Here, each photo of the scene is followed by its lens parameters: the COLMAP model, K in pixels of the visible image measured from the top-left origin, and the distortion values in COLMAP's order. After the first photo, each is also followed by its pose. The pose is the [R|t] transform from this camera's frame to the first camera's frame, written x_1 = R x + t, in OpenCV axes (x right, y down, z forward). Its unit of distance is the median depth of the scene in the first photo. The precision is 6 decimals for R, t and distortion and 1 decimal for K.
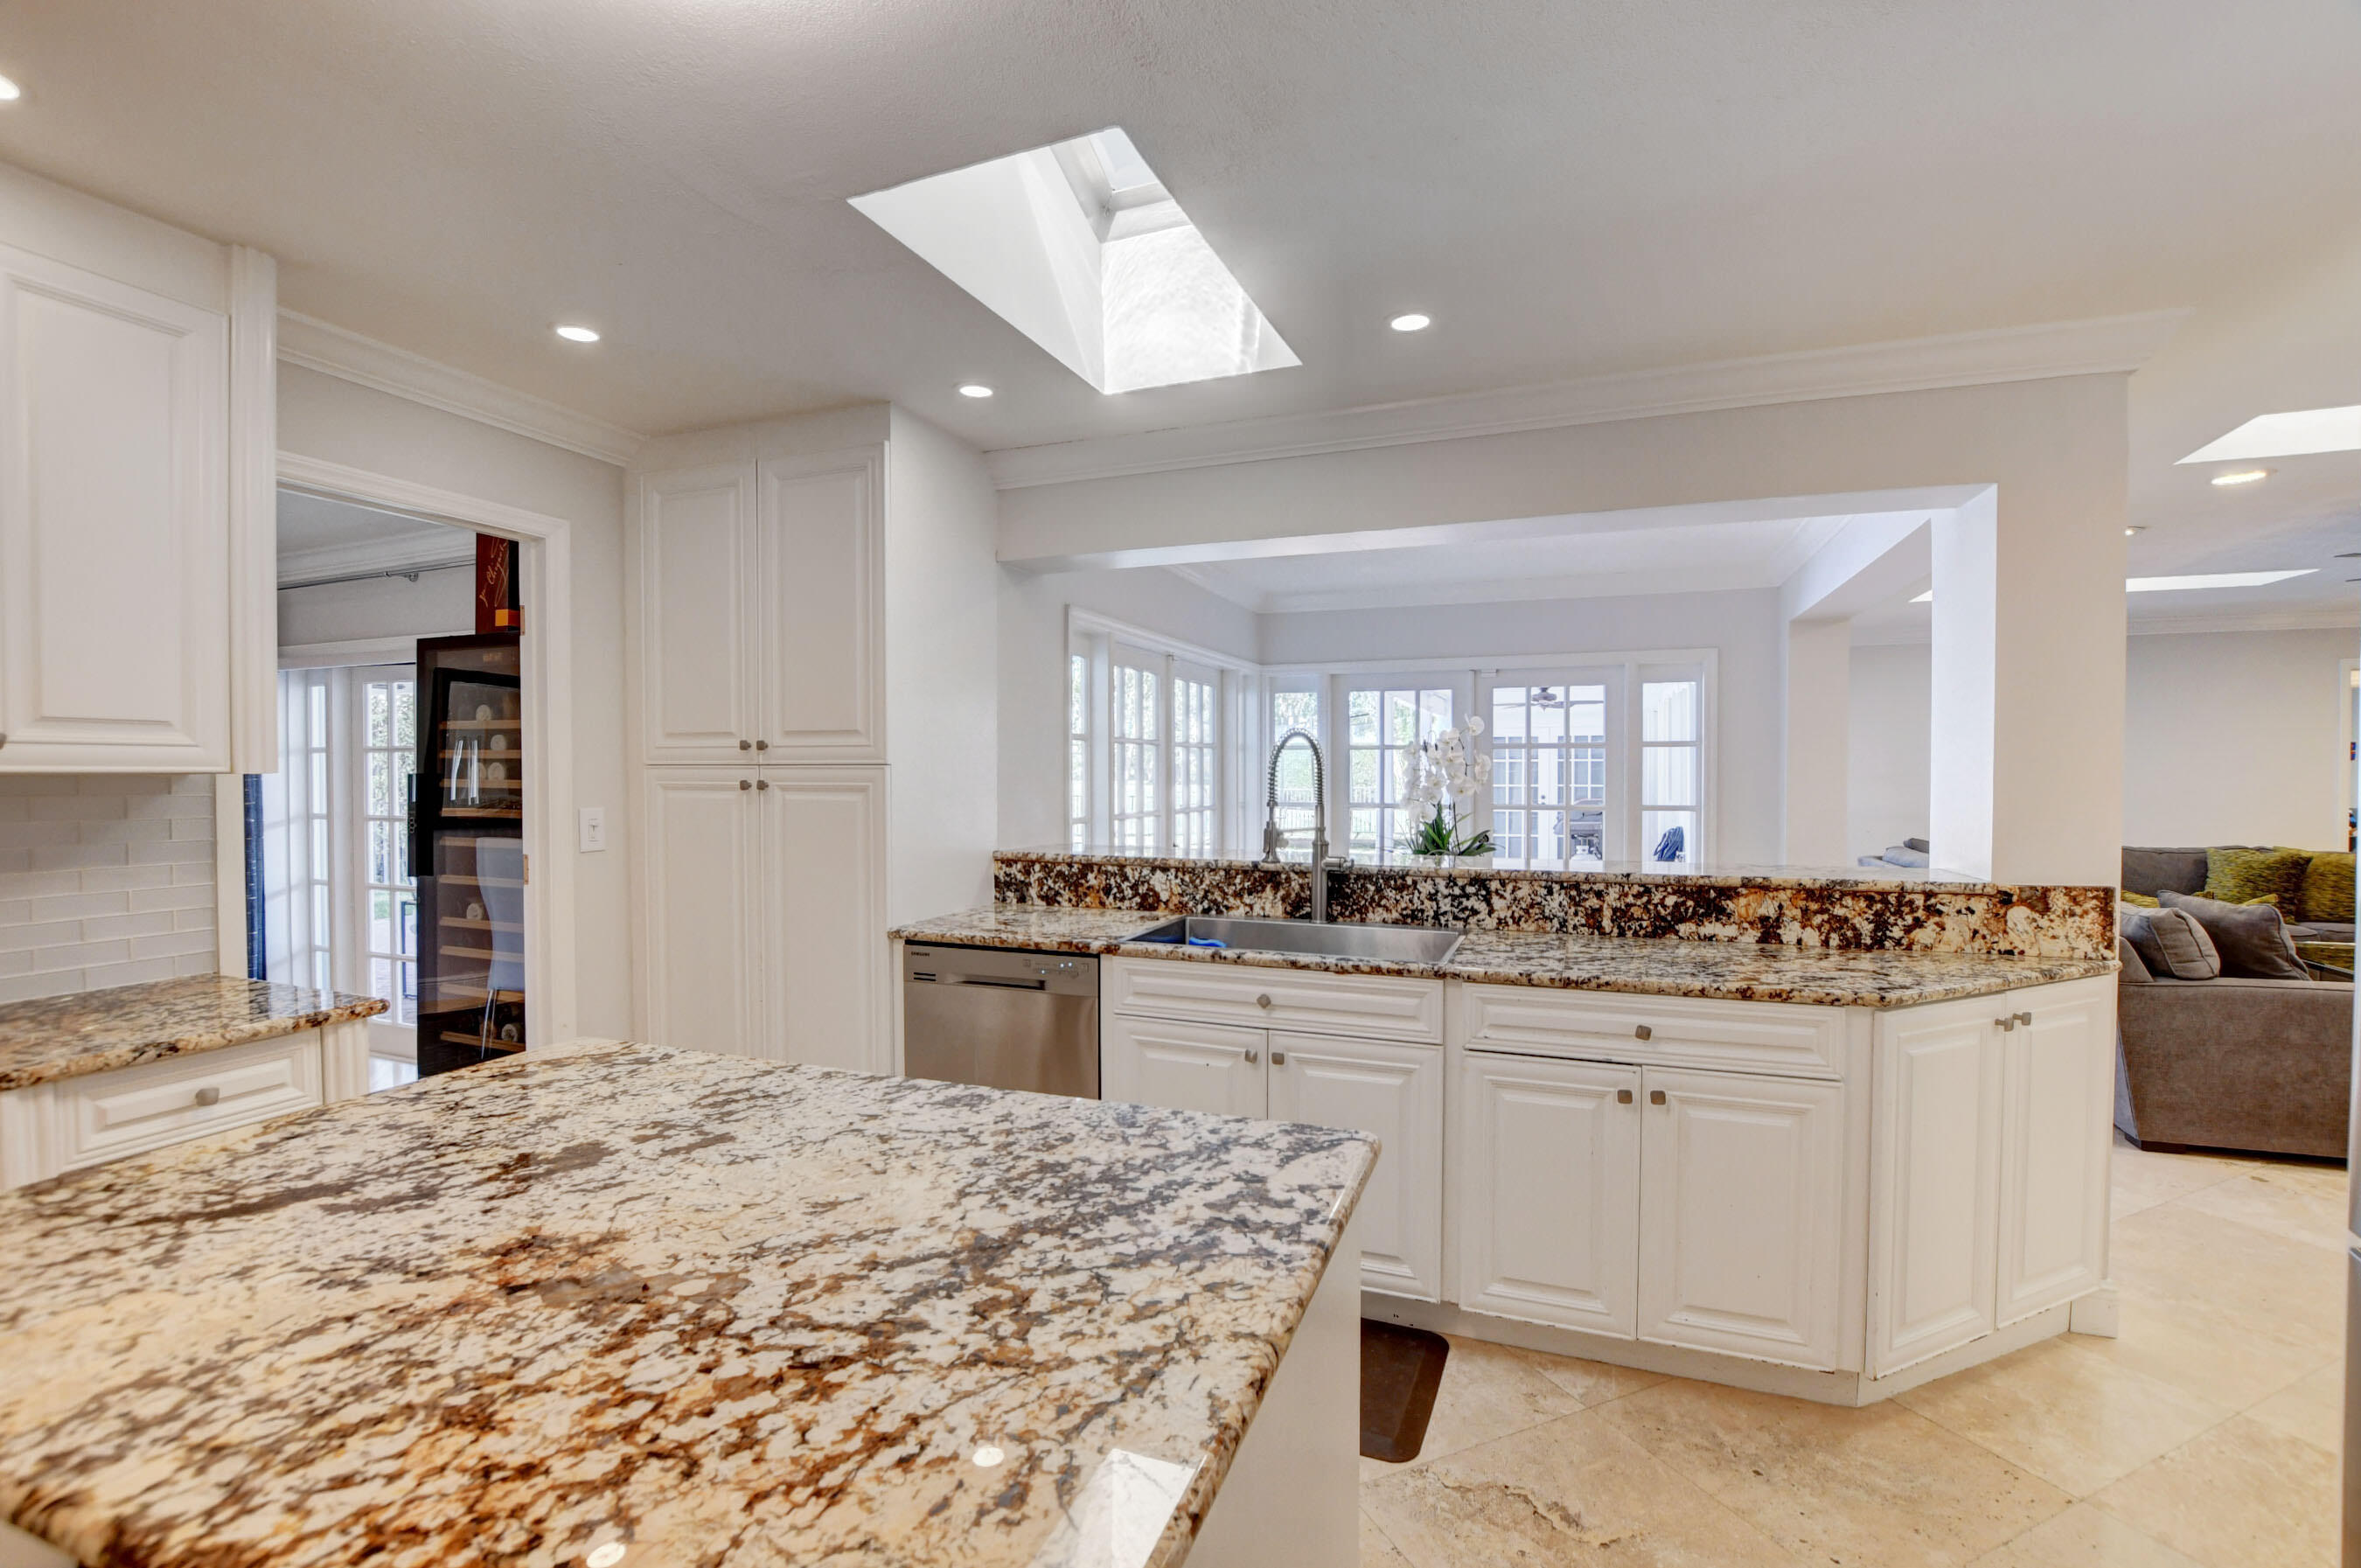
lens RADIAL K [[1046.8, 0, 1184.8], [0, 1046.8, 780.9], [0, 0, 1]] dist [-0.029709, 0.002476]
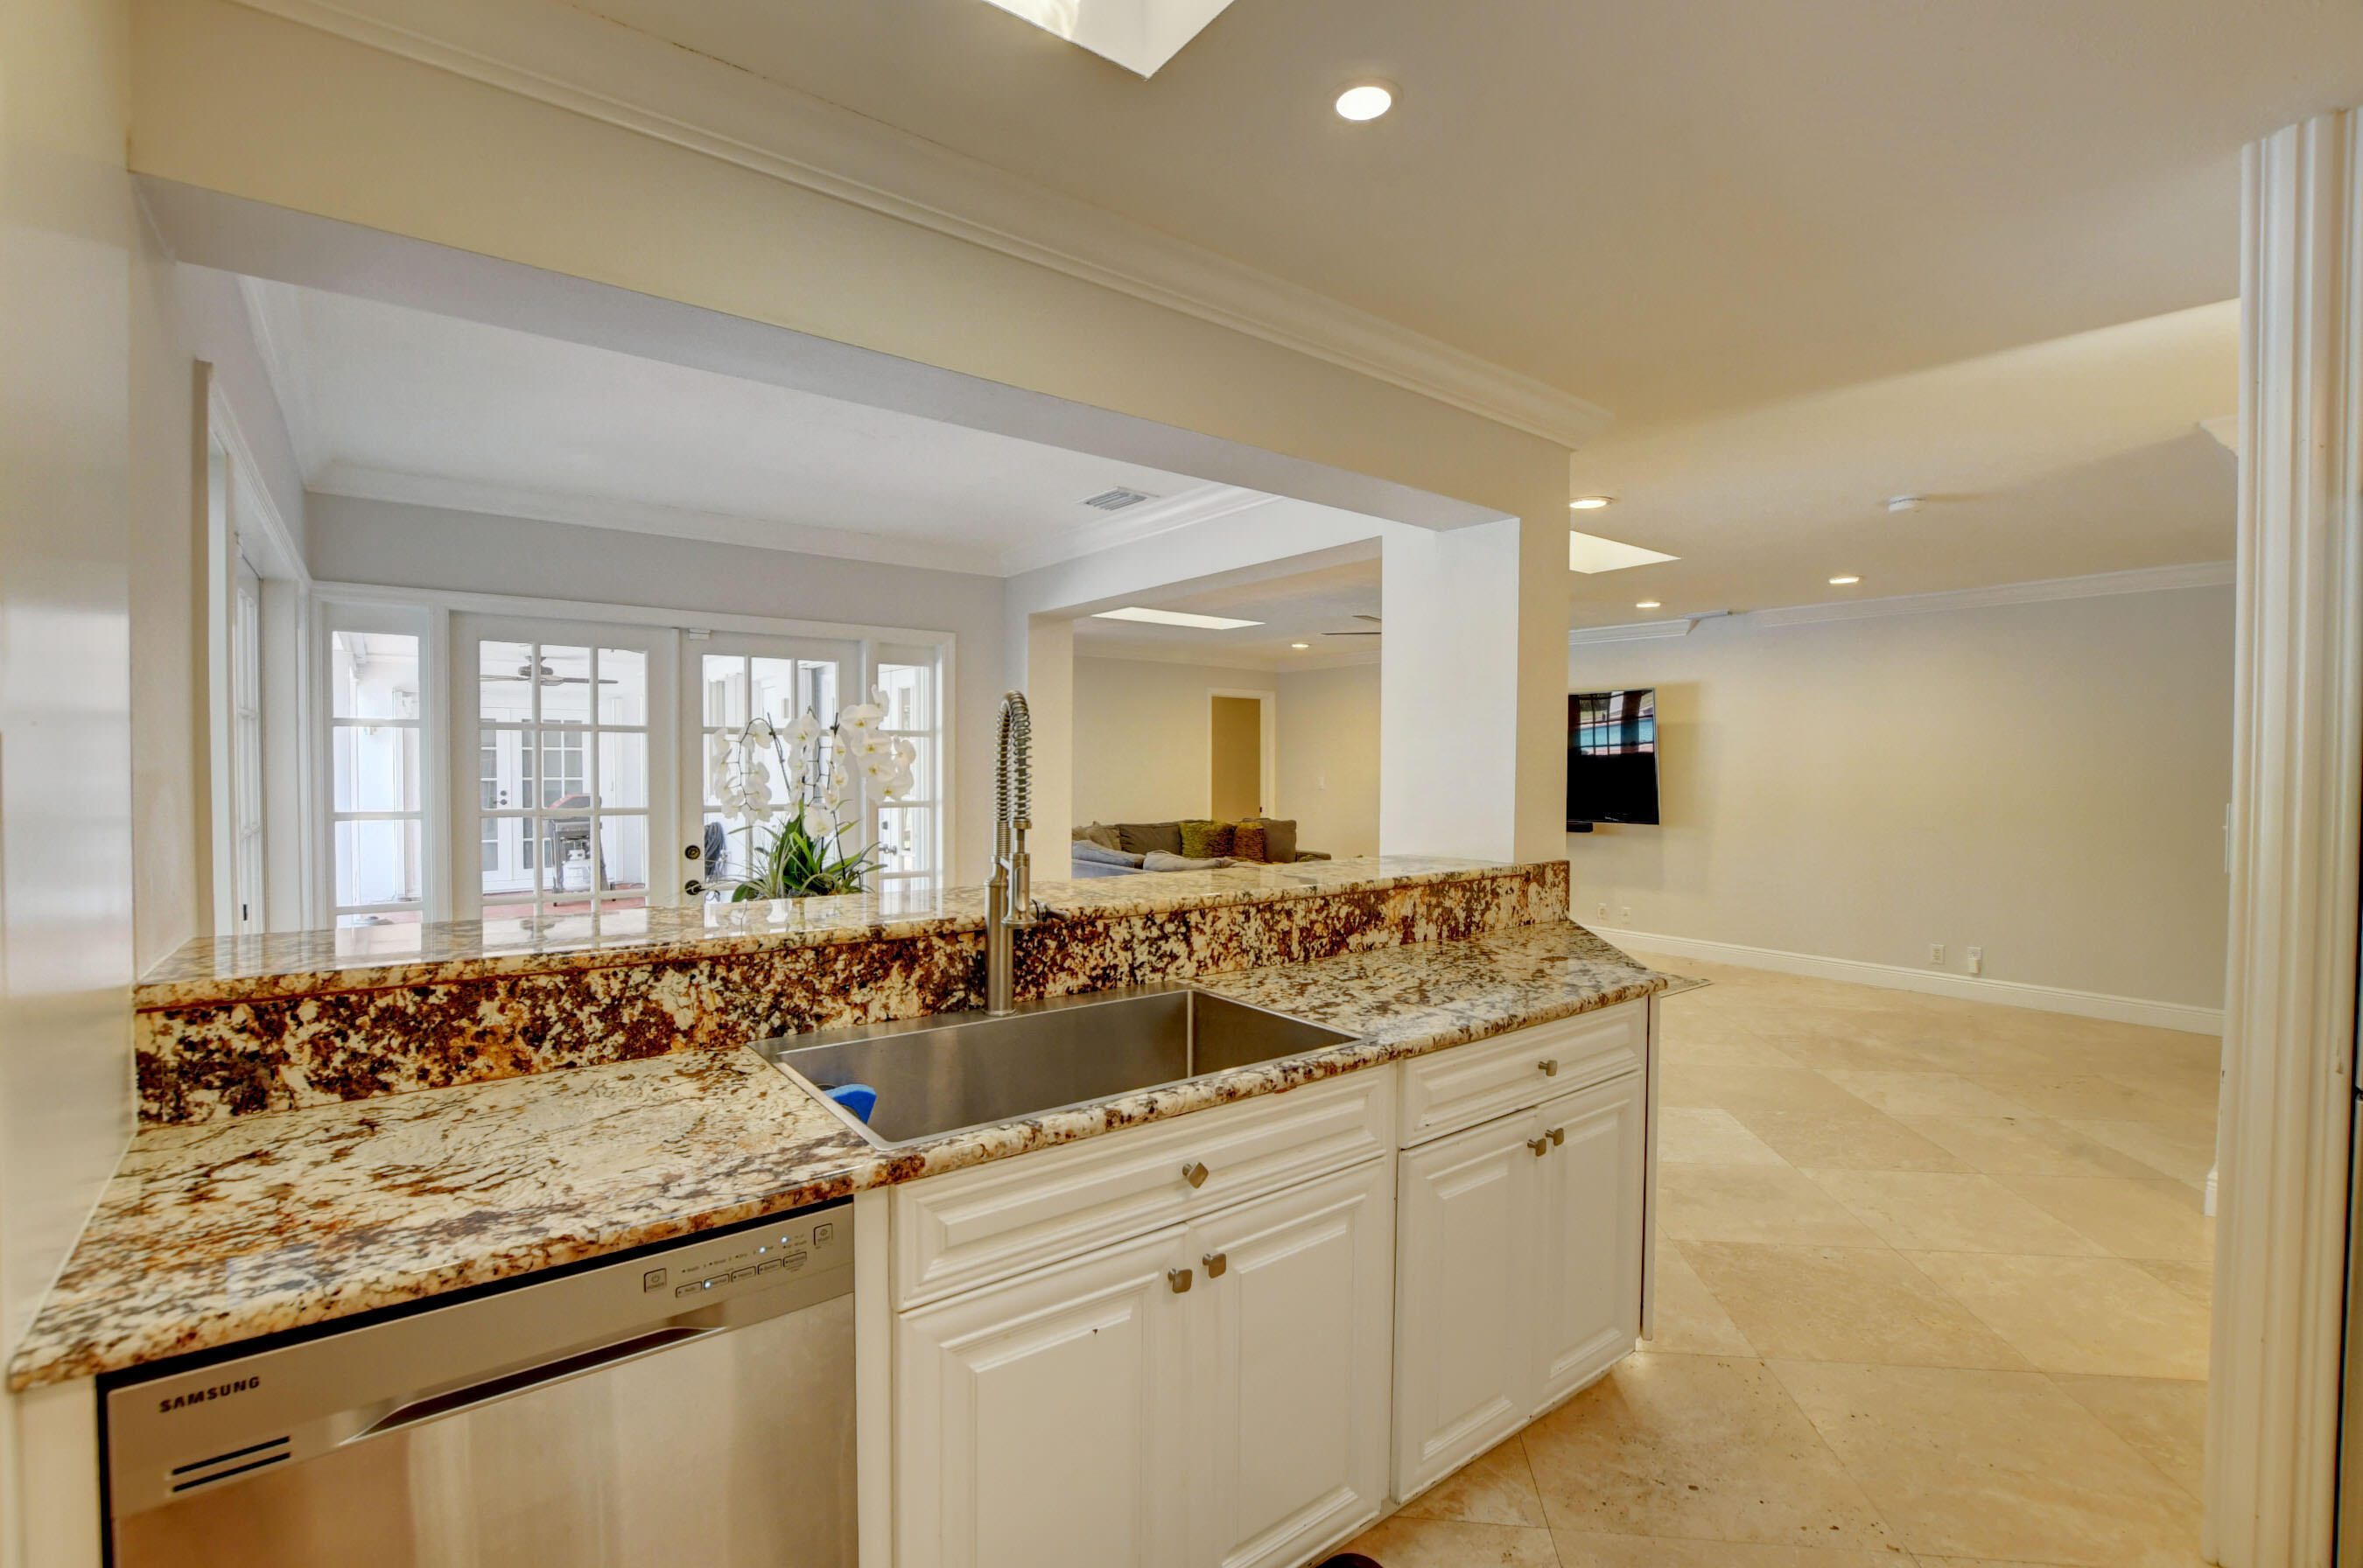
lens RADIAL K [[1047.5, 0, 1181.7], [0, 1047.5, 778.4], [0, 0, 1]] dist [-0.029709, 0.002476]
pose [[0.515738, -0.009338, 0.856695, -0.403713], [0.002877, 0.999954, 0.009168, -0.008770], [-0.856741, -0.002264, 0.515741, 0.703194]]
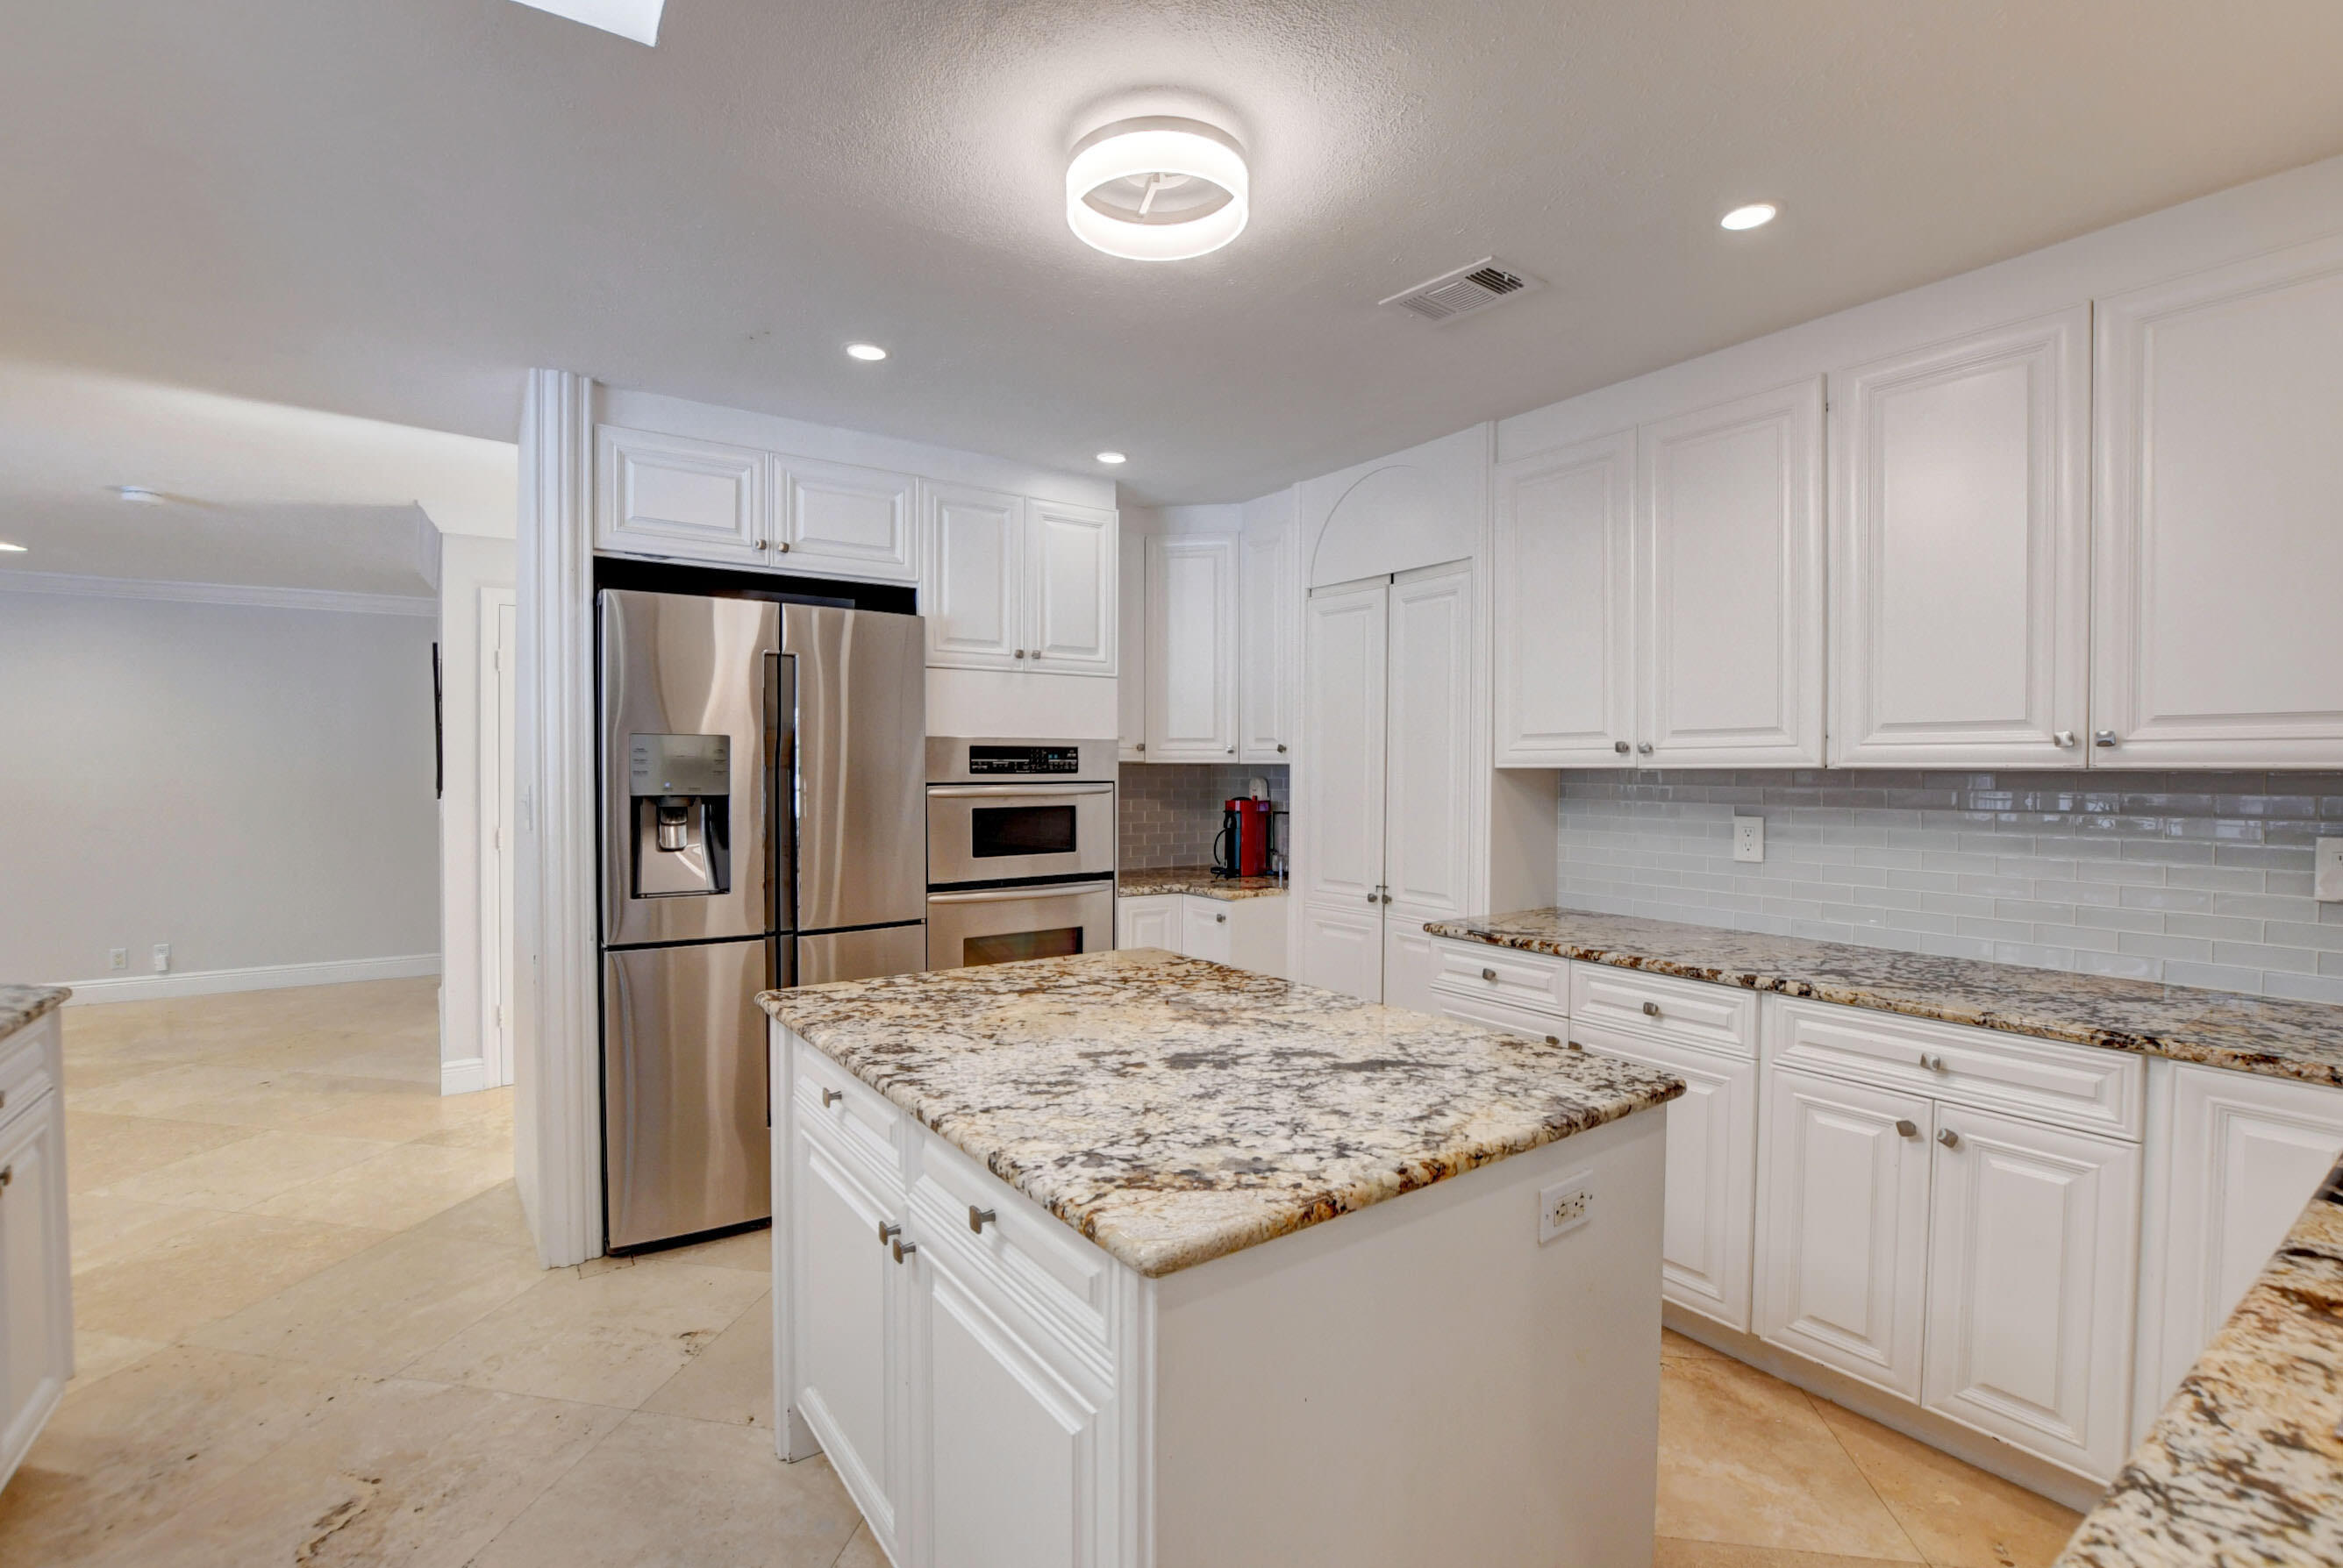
lens RADIAL K [[1039.3, 0, 1167.8], [0, 1039.3, 781.4], [0, 0, 1]] dist [-0.000817, -0.000076]
pose [[-0.834017, -0.008423, 0.551675, -0.617381], [0.004419, 0.999749, 0.021944, -0.007837], [-0.551722, 0.020740, -0.833770, 1.005843]]
